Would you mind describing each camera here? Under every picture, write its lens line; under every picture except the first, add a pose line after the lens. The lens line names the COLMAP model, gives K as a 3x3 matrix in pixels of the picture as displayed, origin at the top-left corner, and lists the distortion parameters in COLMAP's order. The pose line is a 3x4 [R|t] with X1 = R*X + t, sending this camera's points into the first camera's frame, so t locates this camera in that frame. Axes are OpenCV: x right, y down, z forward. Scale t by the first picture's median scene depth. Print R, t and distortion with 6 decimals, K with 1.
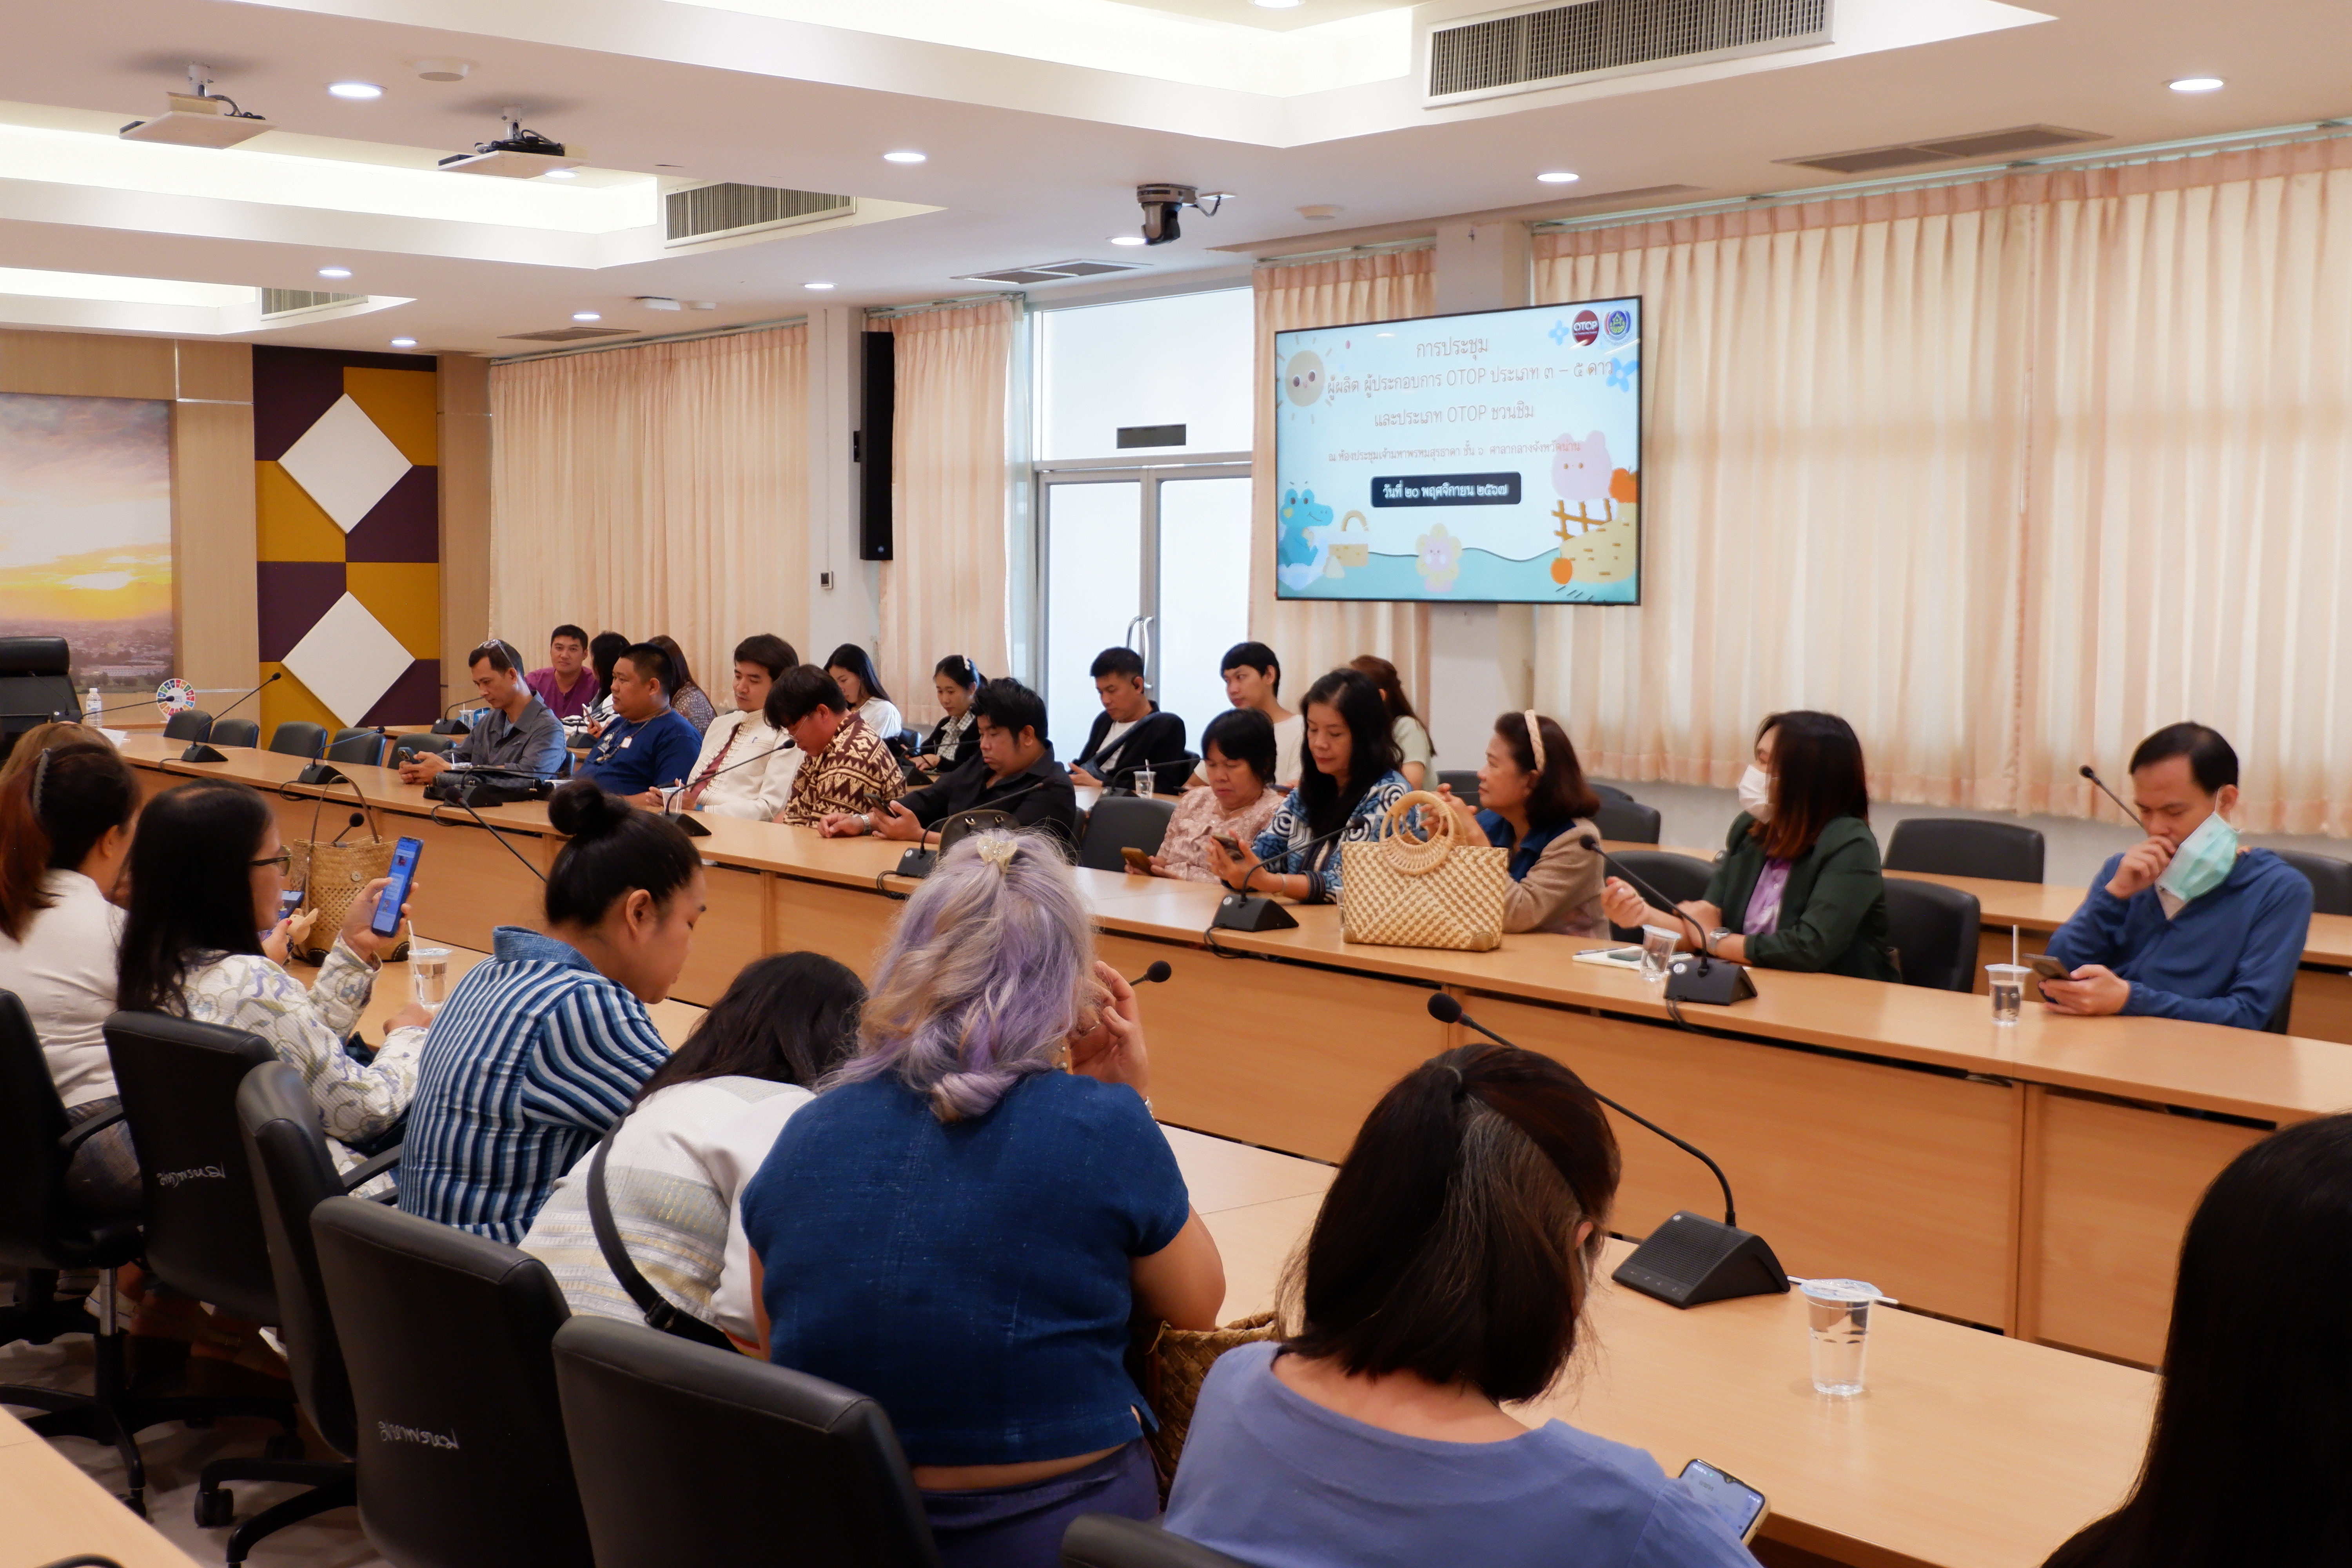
lens RADIAL K [[2753.0, 0, 1176.0], [0, 2753.0, 784.0], [0, 0, 1]] dist [0.074766, 0.052034]
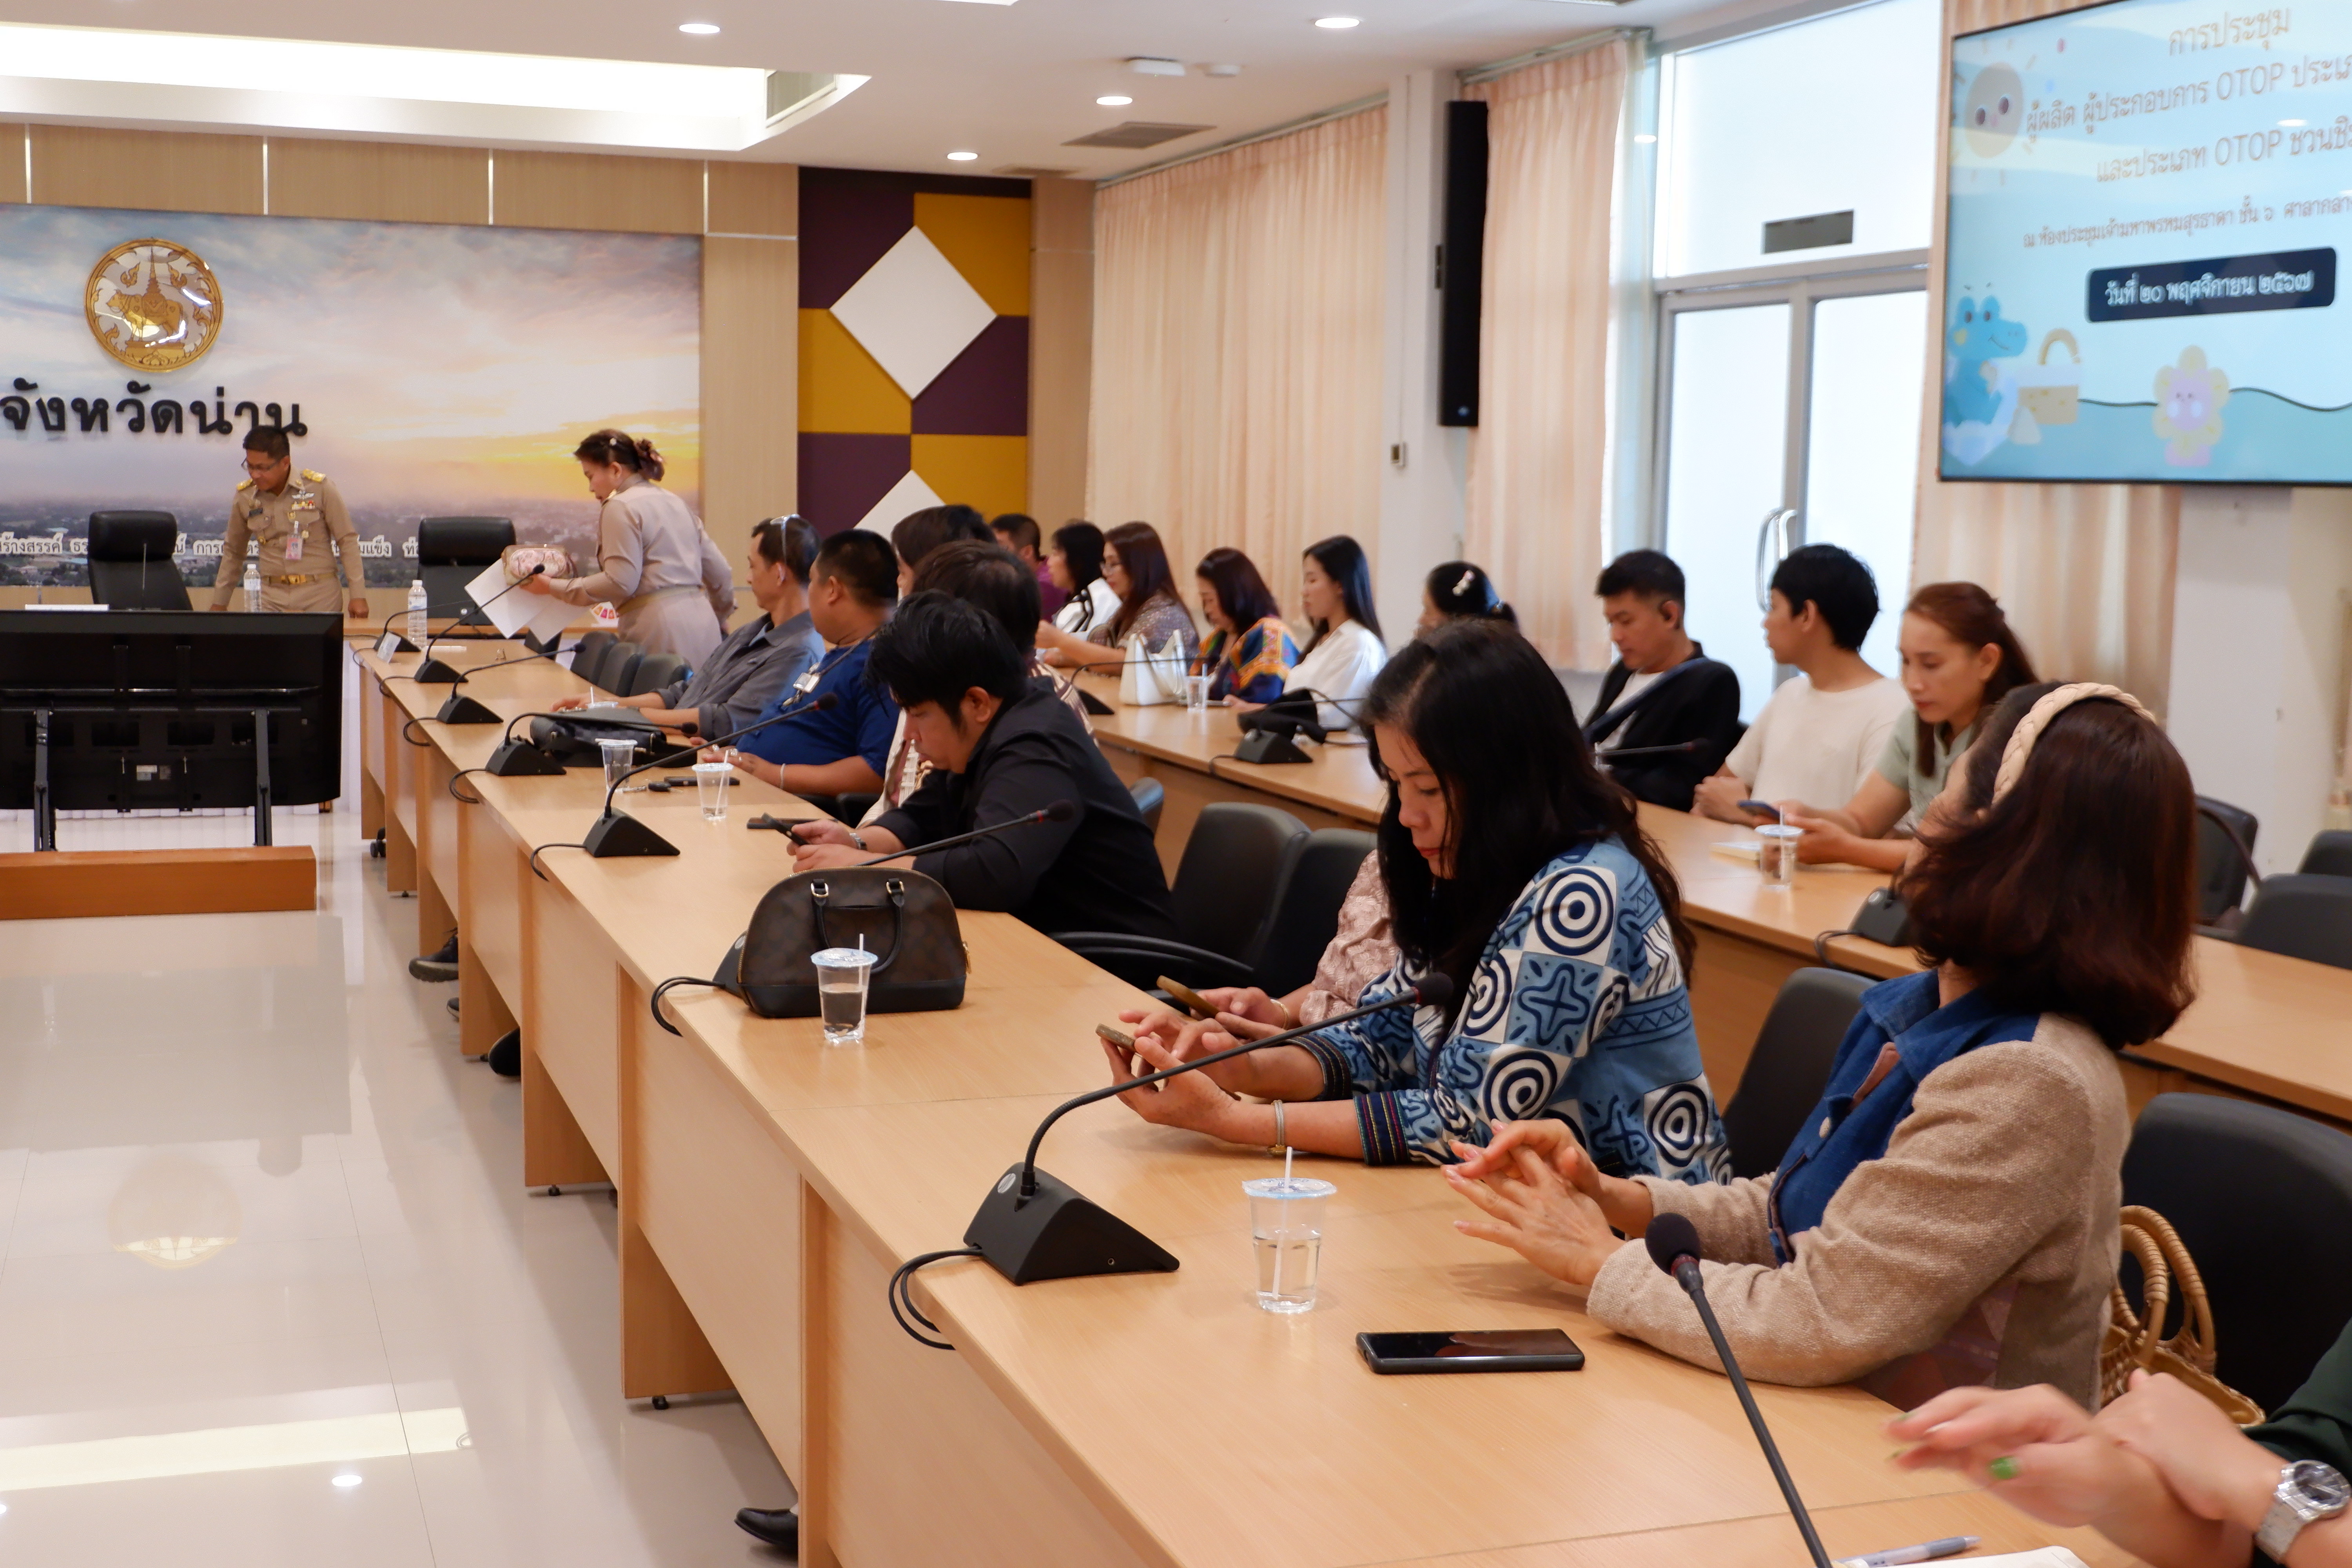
lens RADIAL K [[2882.0, 0, 1176.0], [0, 2882.0, 784.0], [0, 0, 1]] dist [0.001121, 0.060696]
pose [[0.940003, 0.050287, -0.337439, 0.080849], [-0.040927, 0.998556, 0.034799, -0.012541], [0.338702, -0.018901, 0.940704, 0.283820]]
